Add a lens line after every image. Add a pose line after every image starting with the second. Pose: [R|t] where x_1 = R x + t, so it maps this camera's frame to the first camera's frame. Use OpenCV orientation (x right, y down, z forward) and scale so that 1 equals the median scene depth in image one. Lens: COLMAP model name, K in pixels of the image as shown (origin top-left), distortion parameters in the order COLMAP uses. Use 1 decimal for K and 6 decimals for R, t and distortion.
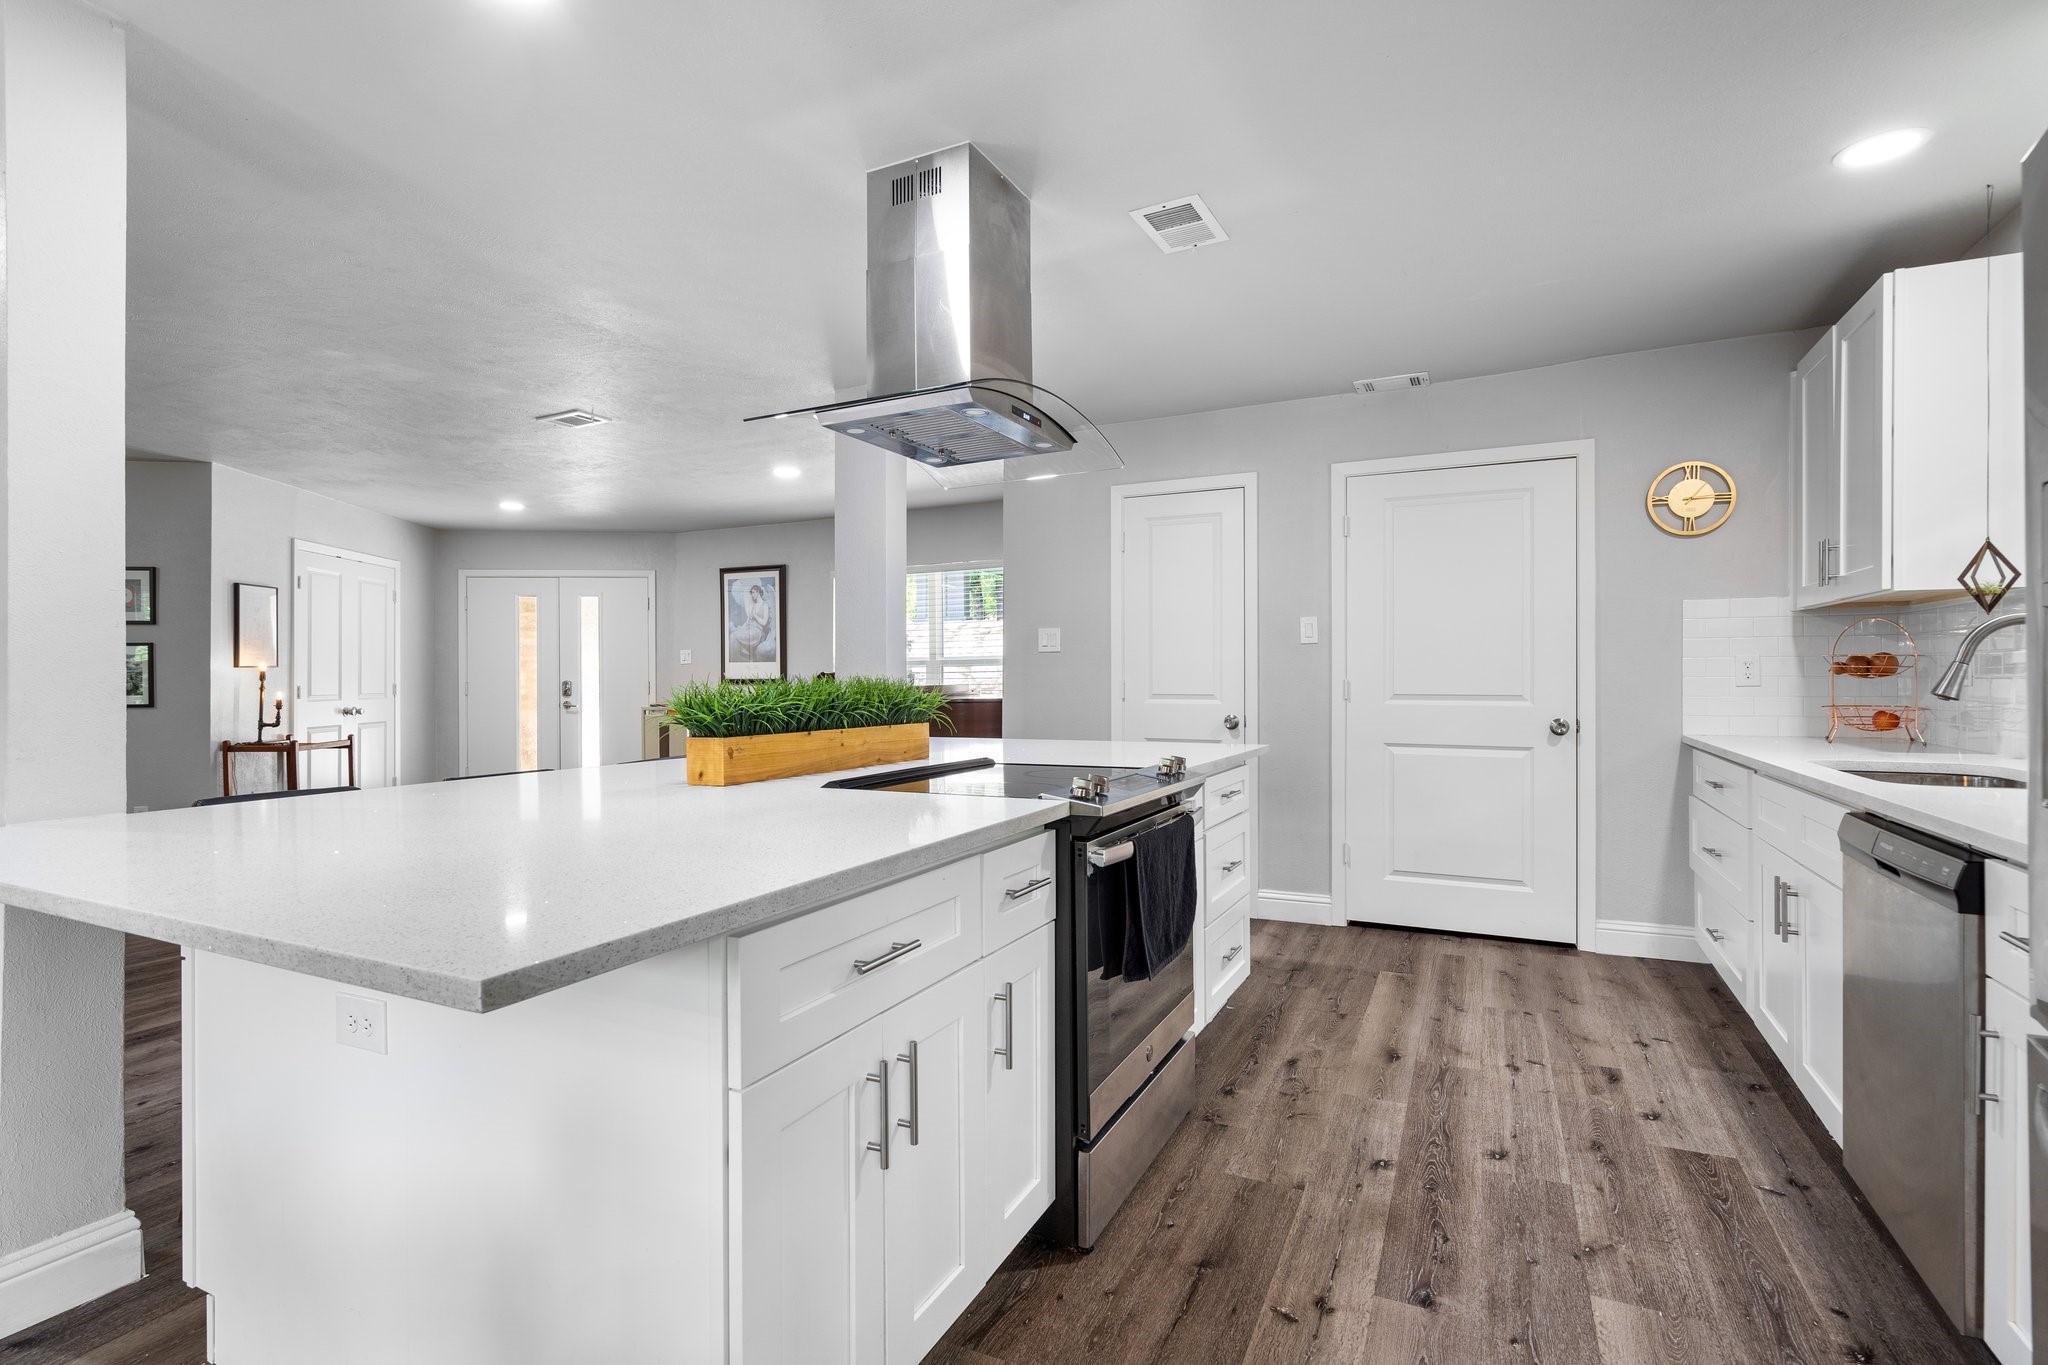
lens RADIAL K [[971.4, 0, 1015.2], [0, 971.4, 662.5], [0, 0, 1]] dist [0.000022, 0.000791]
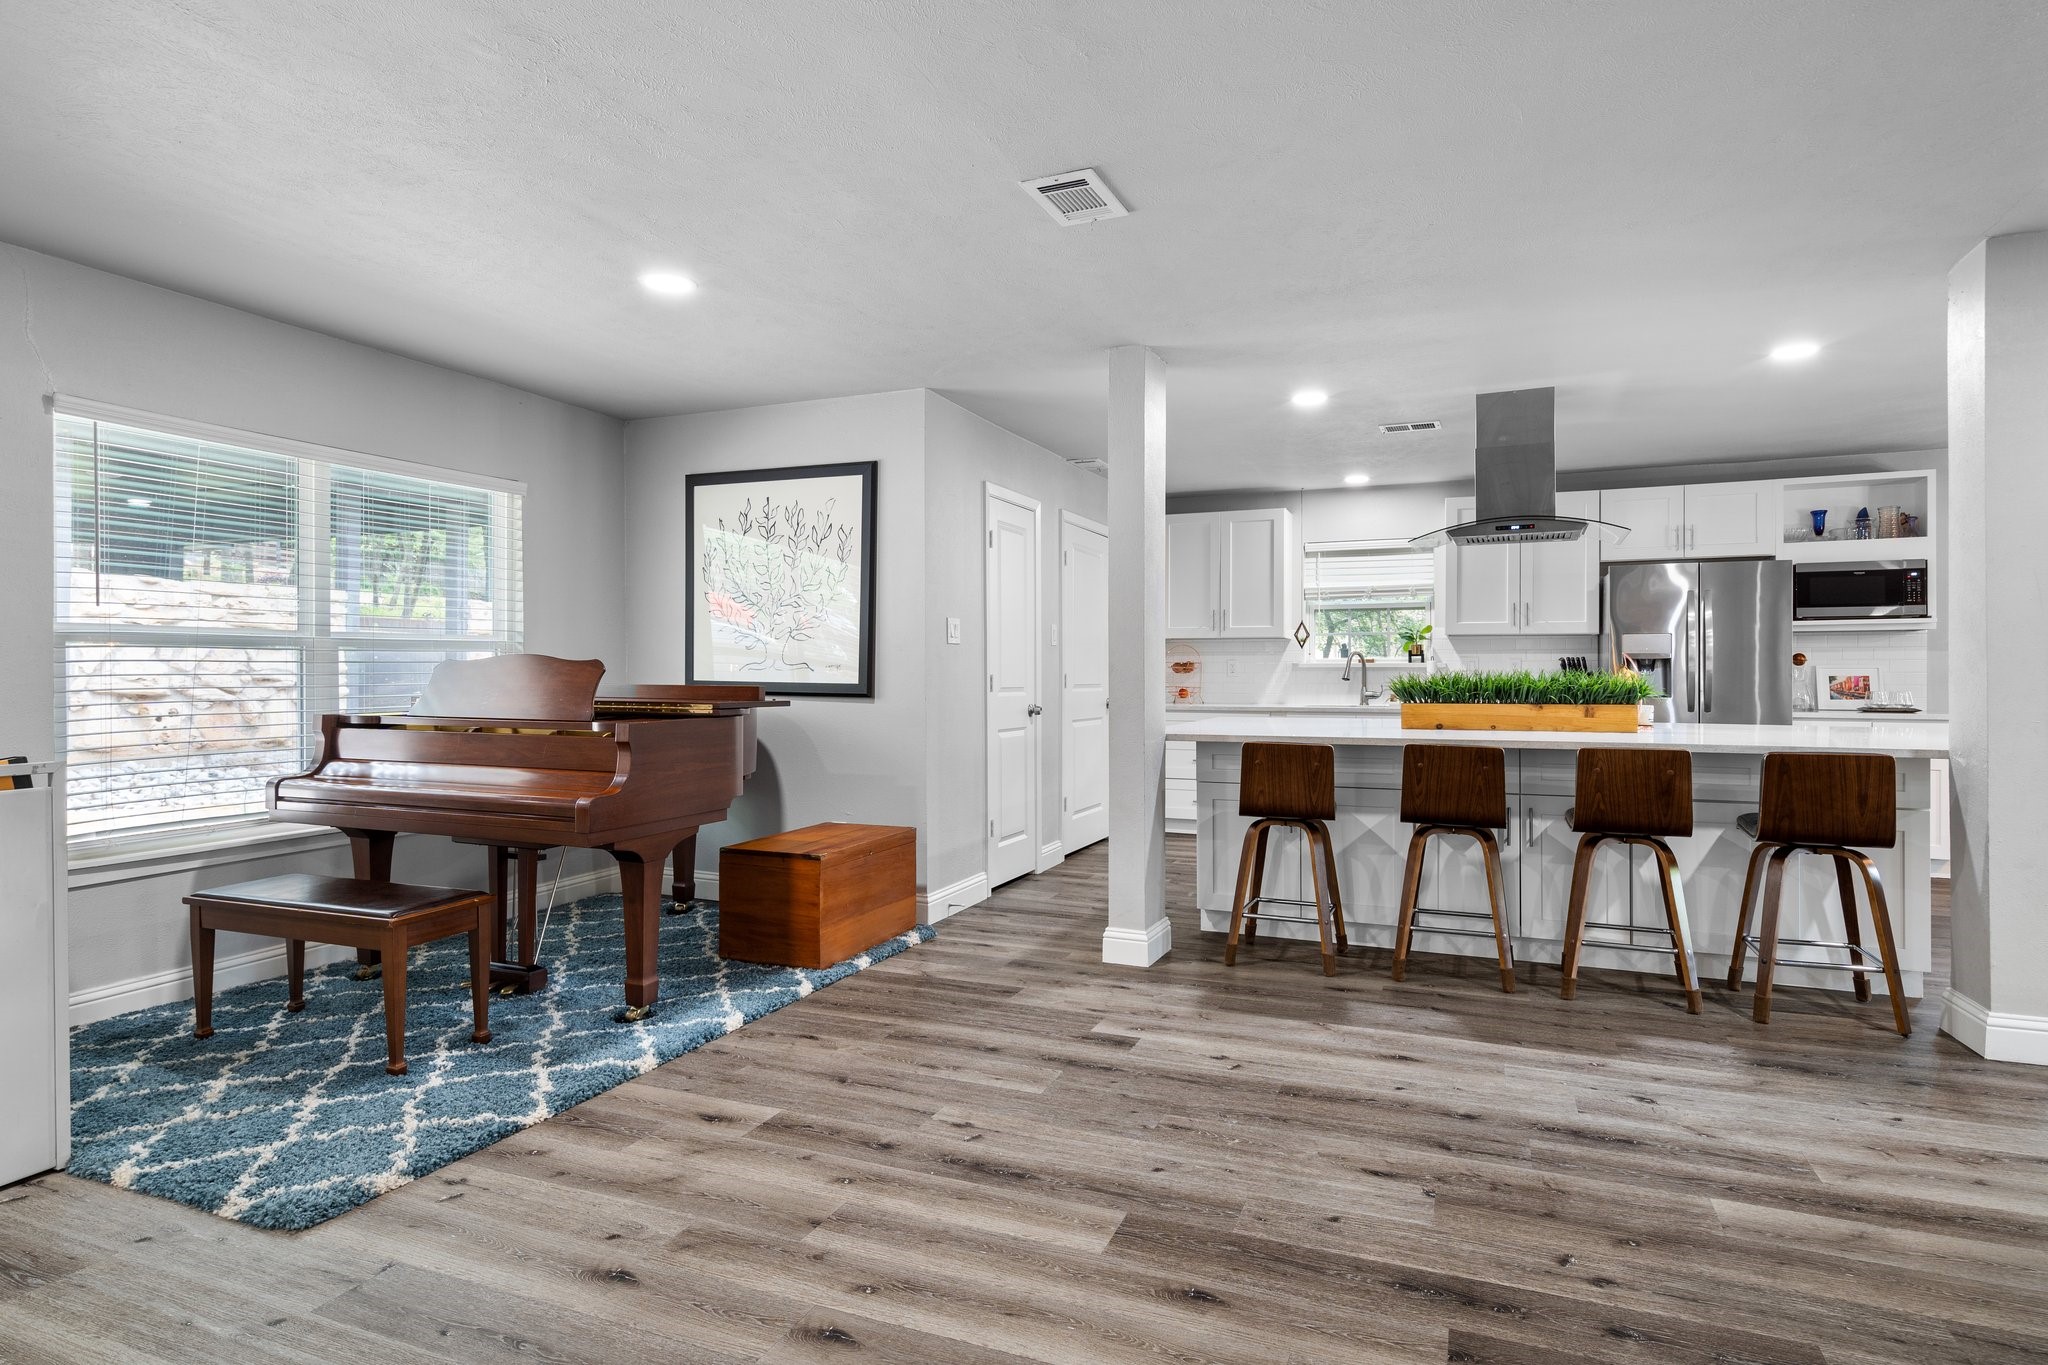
lens RADIAL K [[1093.6, 0, 1025.0], [0, 1093.6, 669.1], [0, 0, 1]] dist [0.003339, 0.001535]
pose [[-0.060024, 0.006902, 0.998173, -0.853244], [-0.013970, 0.999872, -0.007754, 0.017304], [-0.998099, -0.014410, -0.059920, 0.850318]]
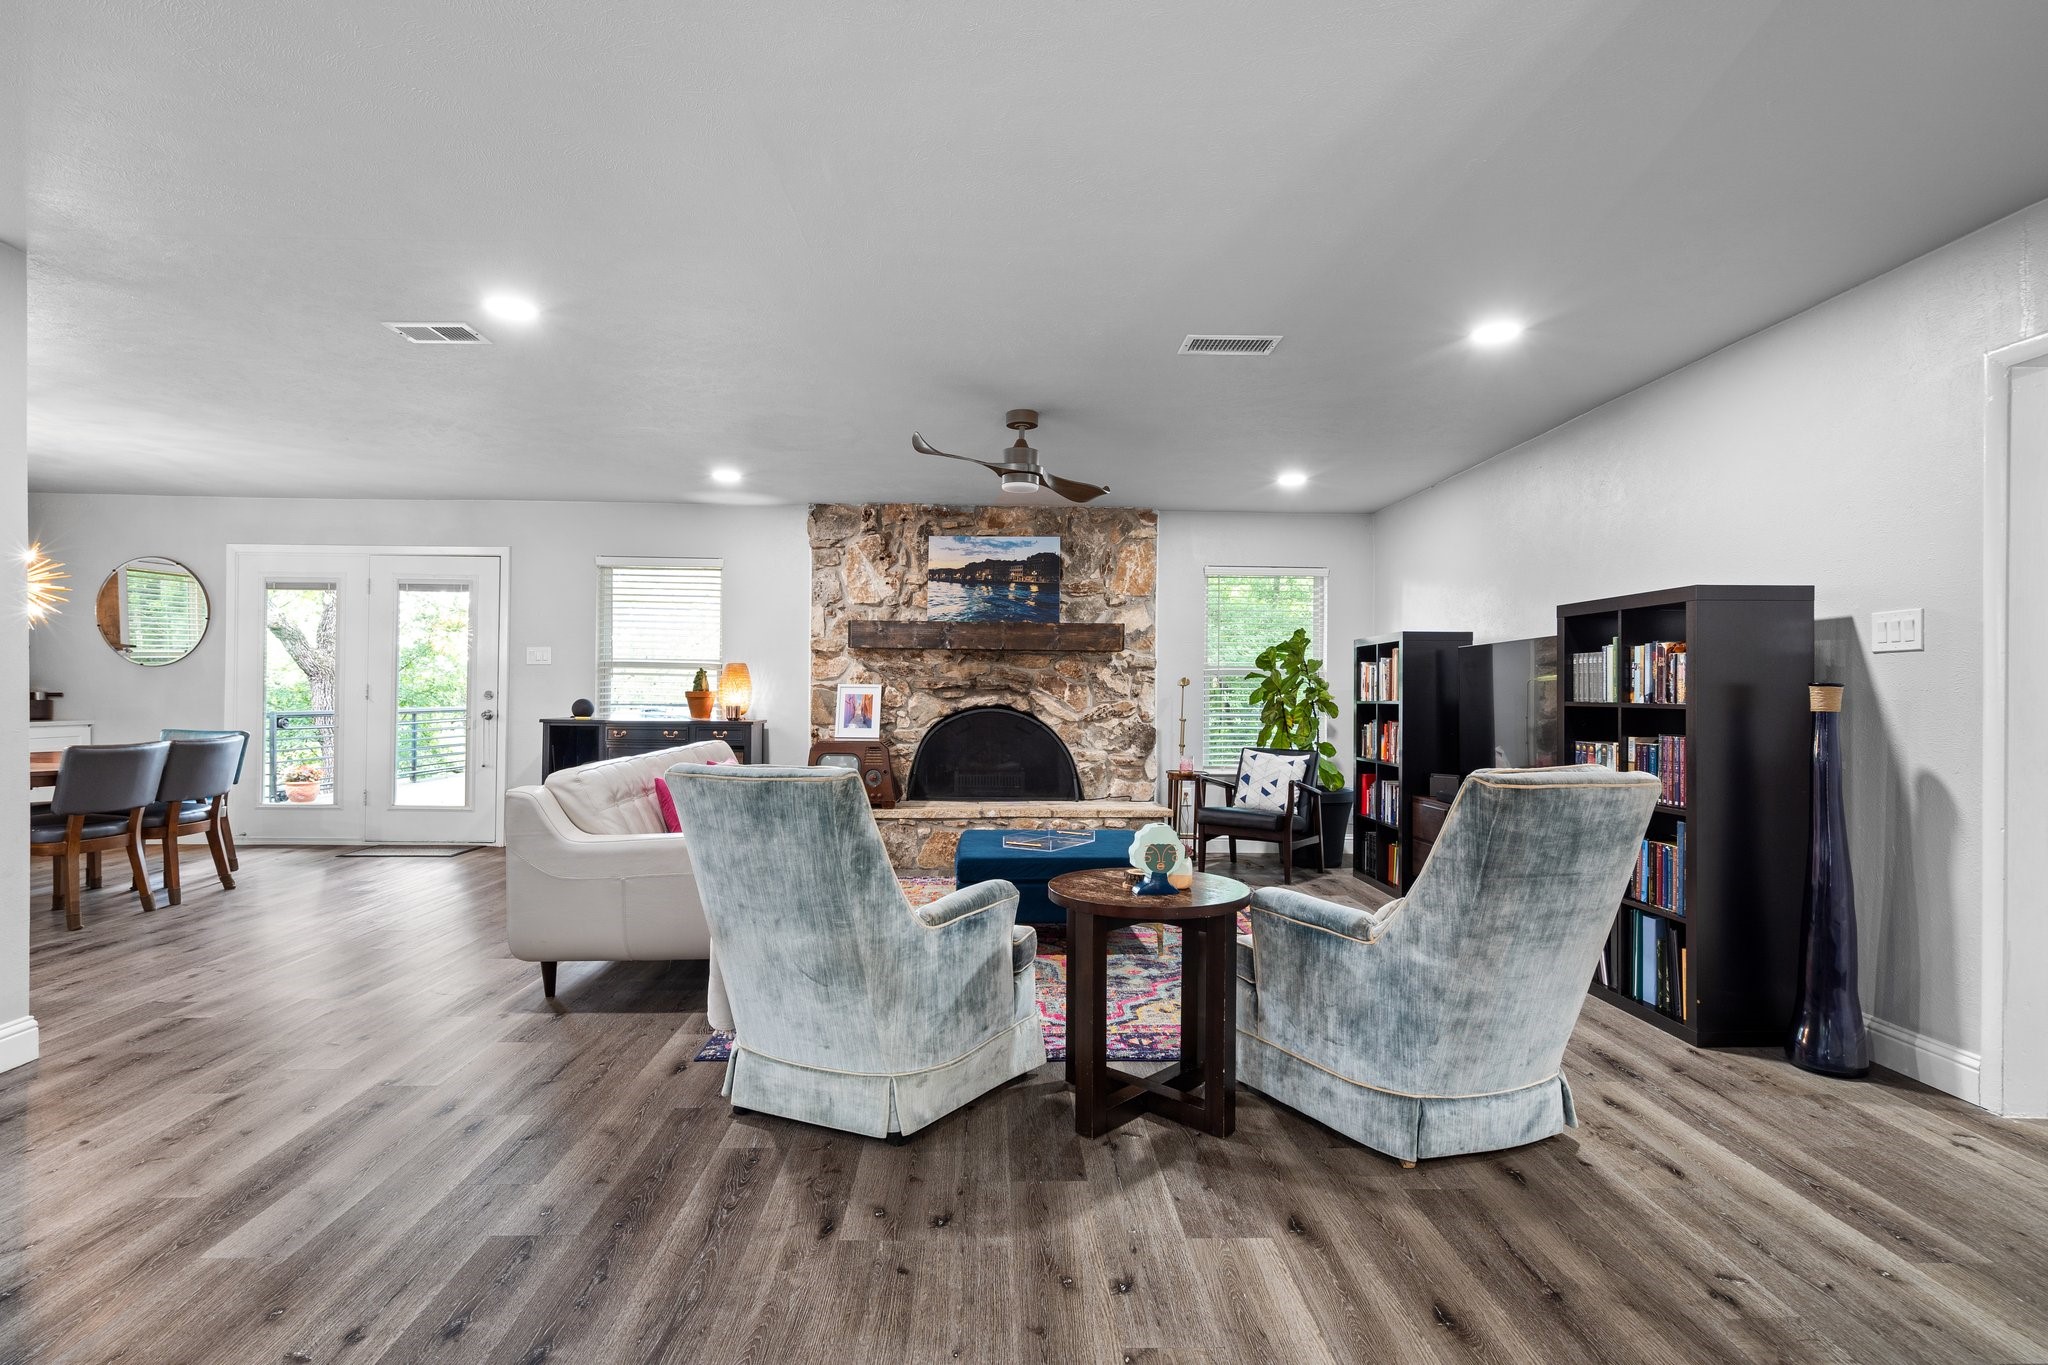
lens RADIAL K [[1002.5, 0, 1018.1], [0, 1002.5, 690.7], [0, 0, 1]] dist [-0.000729, 0.001182]
pose [[-0.886416, -0.002941, -0.462881, -0.553381], [0.002626, 0.999932, -0.011381, 0.018769], [0.462883, -0.011303, -0.886347, 1.000635]]
